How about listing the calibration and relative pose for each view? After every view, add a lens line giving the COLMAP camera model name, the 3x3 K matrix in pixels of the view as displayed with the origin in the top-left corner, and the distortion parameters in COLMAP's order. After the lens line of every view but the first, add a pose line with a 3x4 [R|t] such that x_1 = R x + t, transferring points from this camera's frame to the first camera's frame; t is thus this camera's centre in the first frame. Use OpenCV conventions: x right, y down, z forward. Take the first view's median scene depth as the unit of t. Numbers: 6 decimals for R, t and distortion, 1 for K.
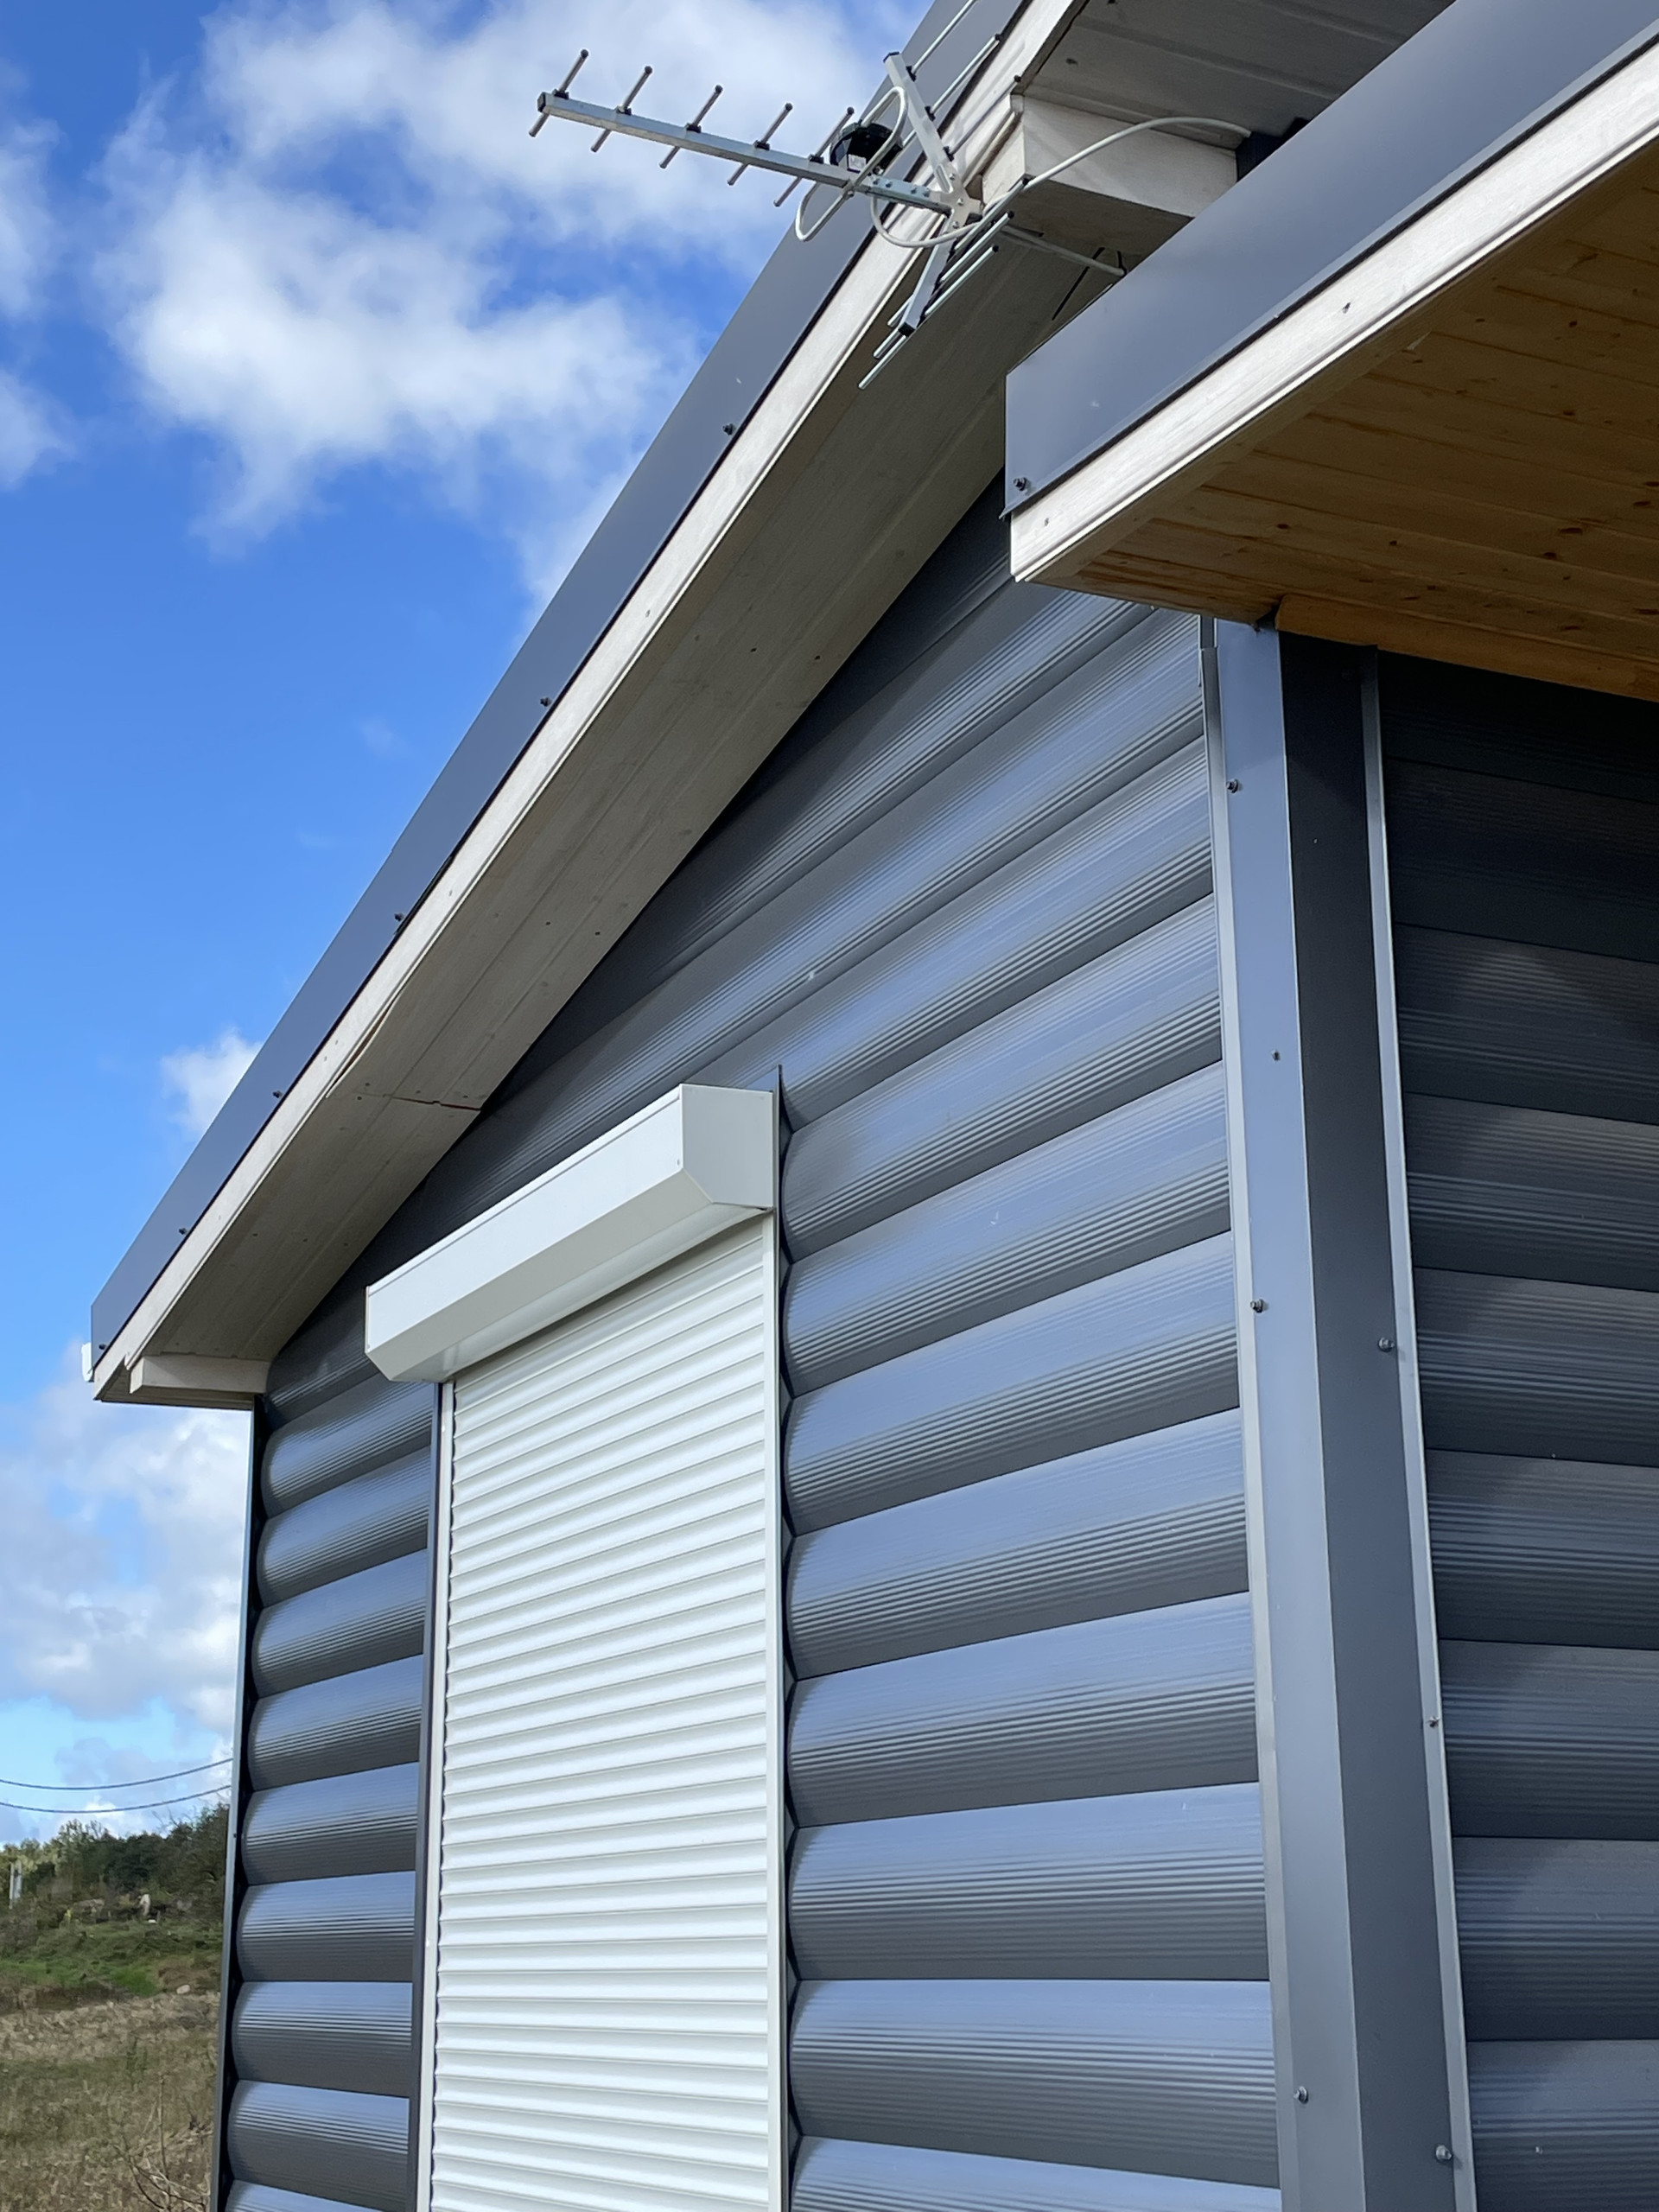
lens RADIAL K [[3064.9, 0, 829.5], [0, 3064.9, 1106.0], [0, 0, 1]] dist [0.137371, 0.004708]
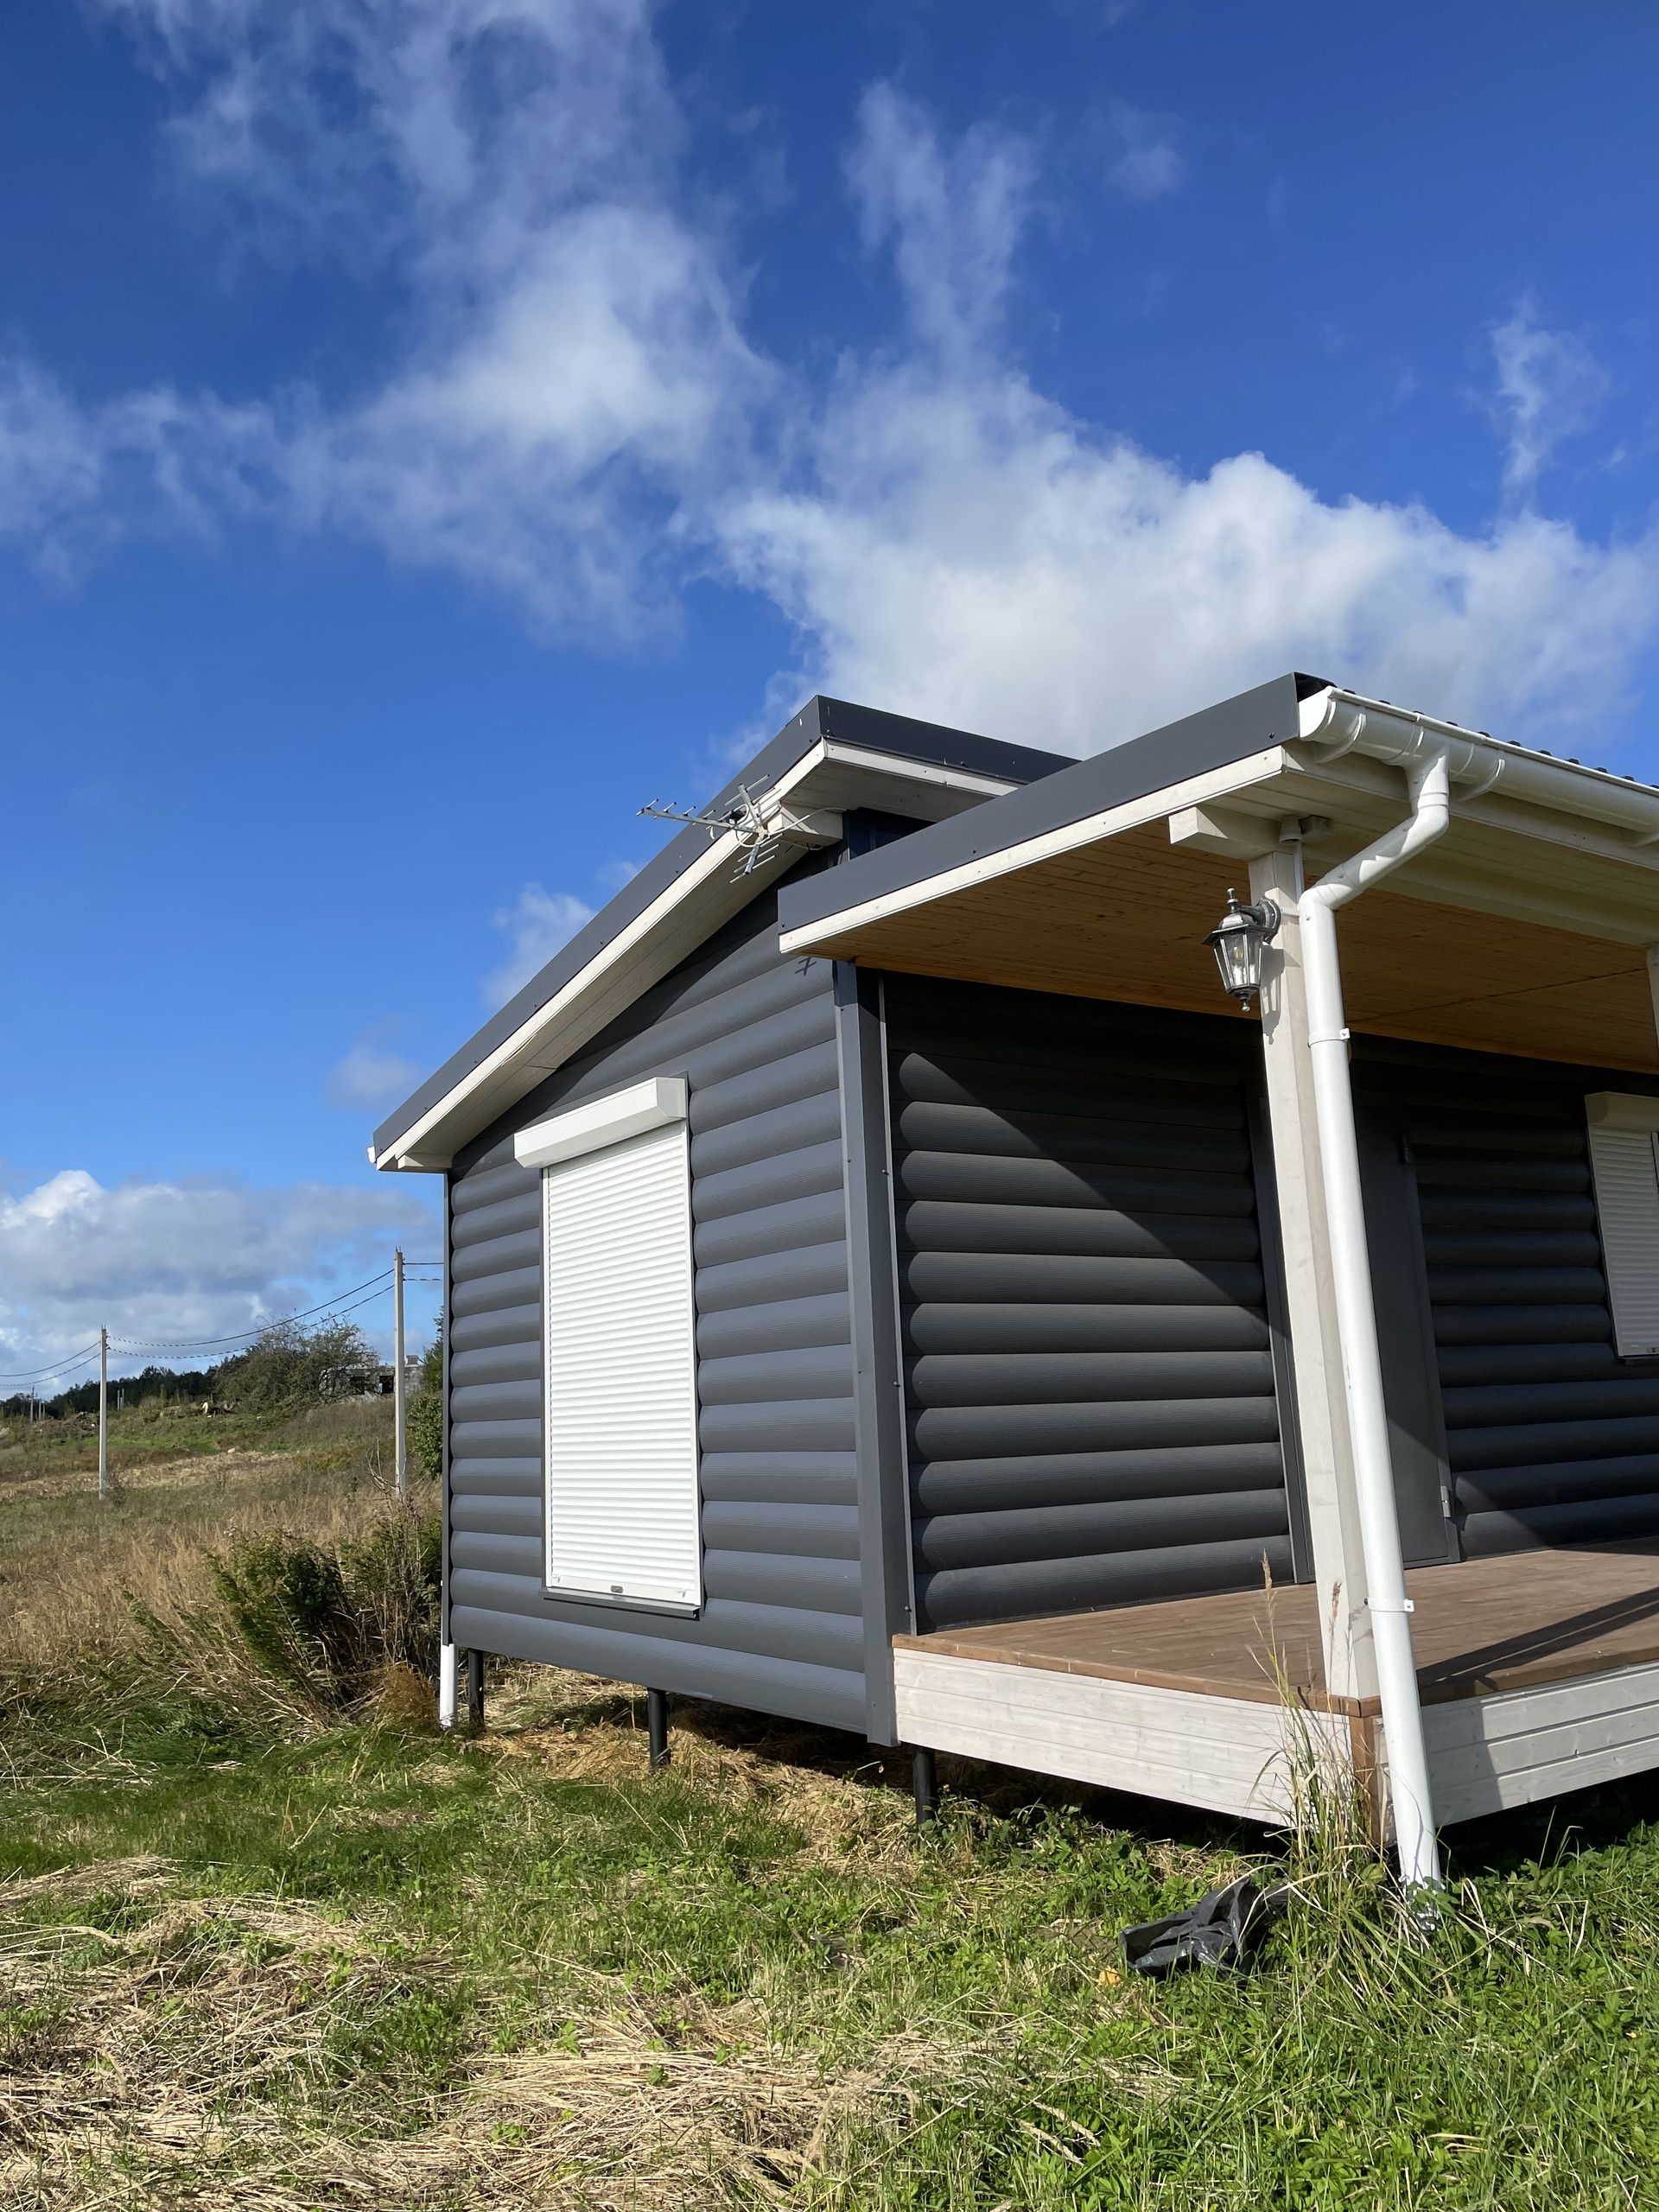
lens RADIAL K [[1657.5, 0, 829.5], [0, 1657.5, 1106.0], [0, 0, 1]] dist [0.058305, -0.003246]
pose [[0.987793, -0.005644, 0.155672, -0.103457], [-0.006714, 0.996872, 0.078748, -0.084473], [-0.155629, -0.078832, 0.984665, -0.500659]]
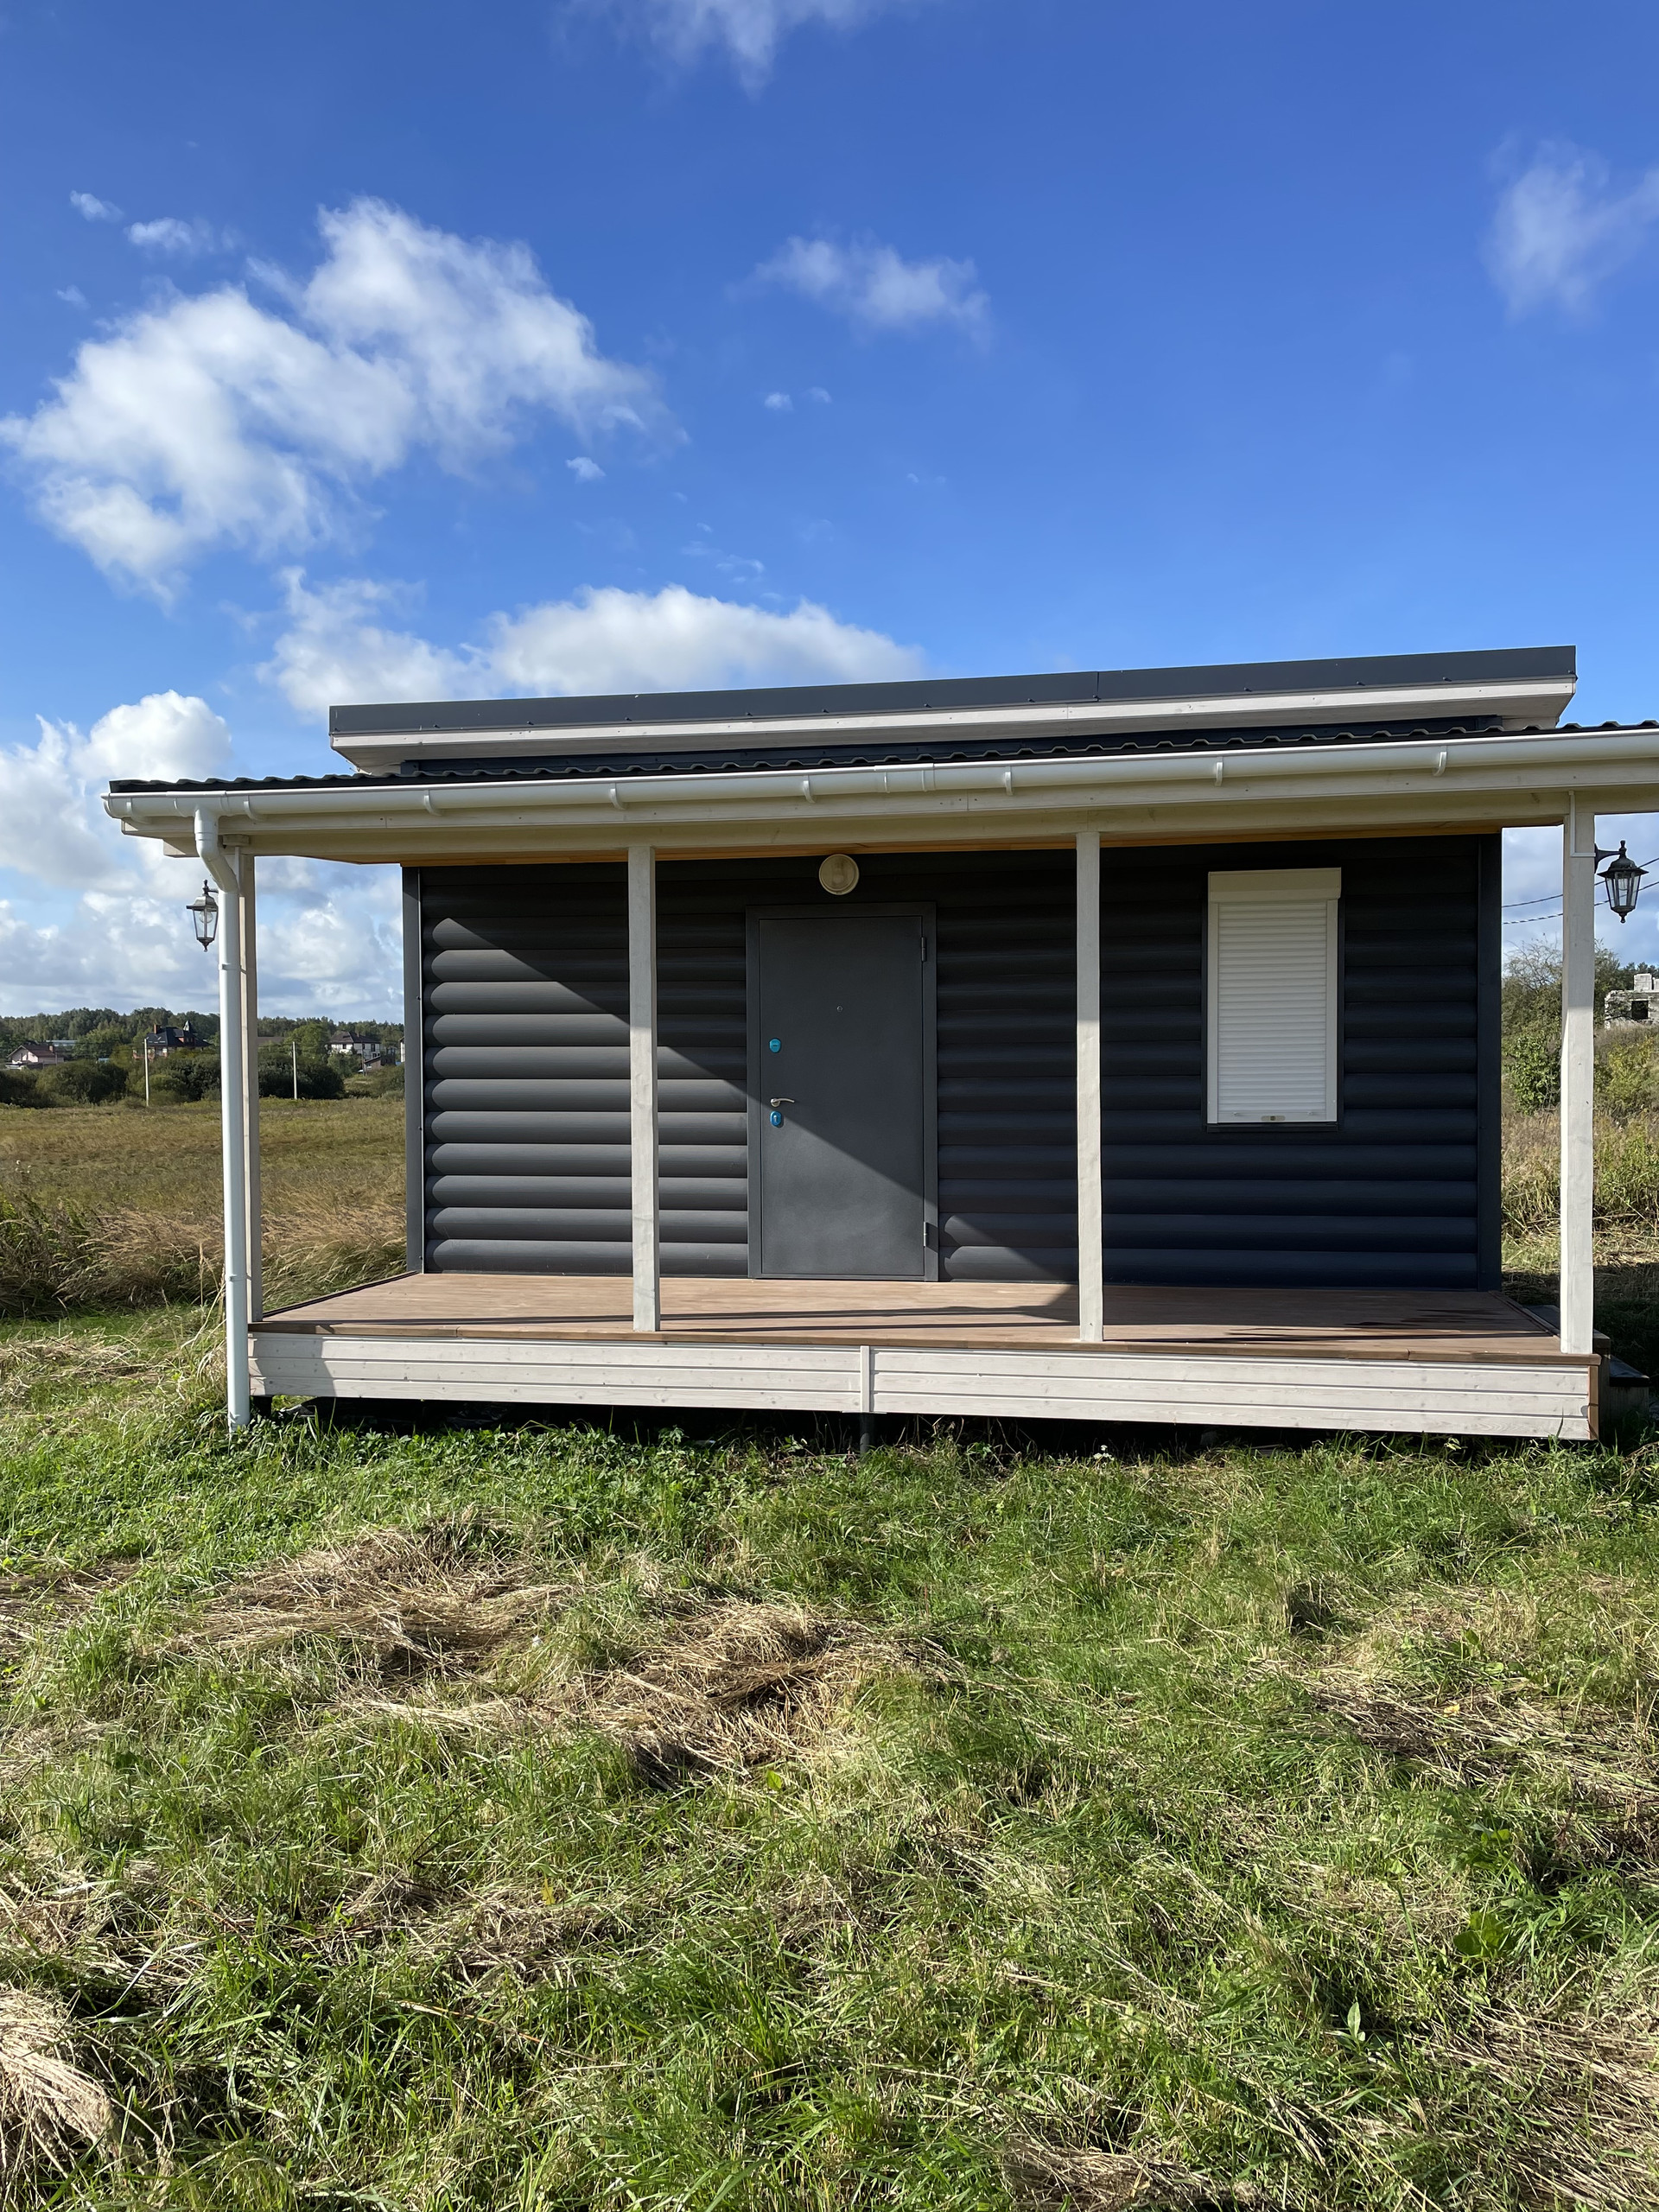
lens RADIAL K [[1657.5, 0, 829.5], [0, 1657.5, 1106.0], [0, 0, 1]] dist [0.058305, -0.003246]
pose [[0.817984, 0.024247, -0.574730, 1.375410], [0.152157, 0.954406, 0.256822, -0.224606], [0.554752, -0.297525, 0.777000, -0.591071]]
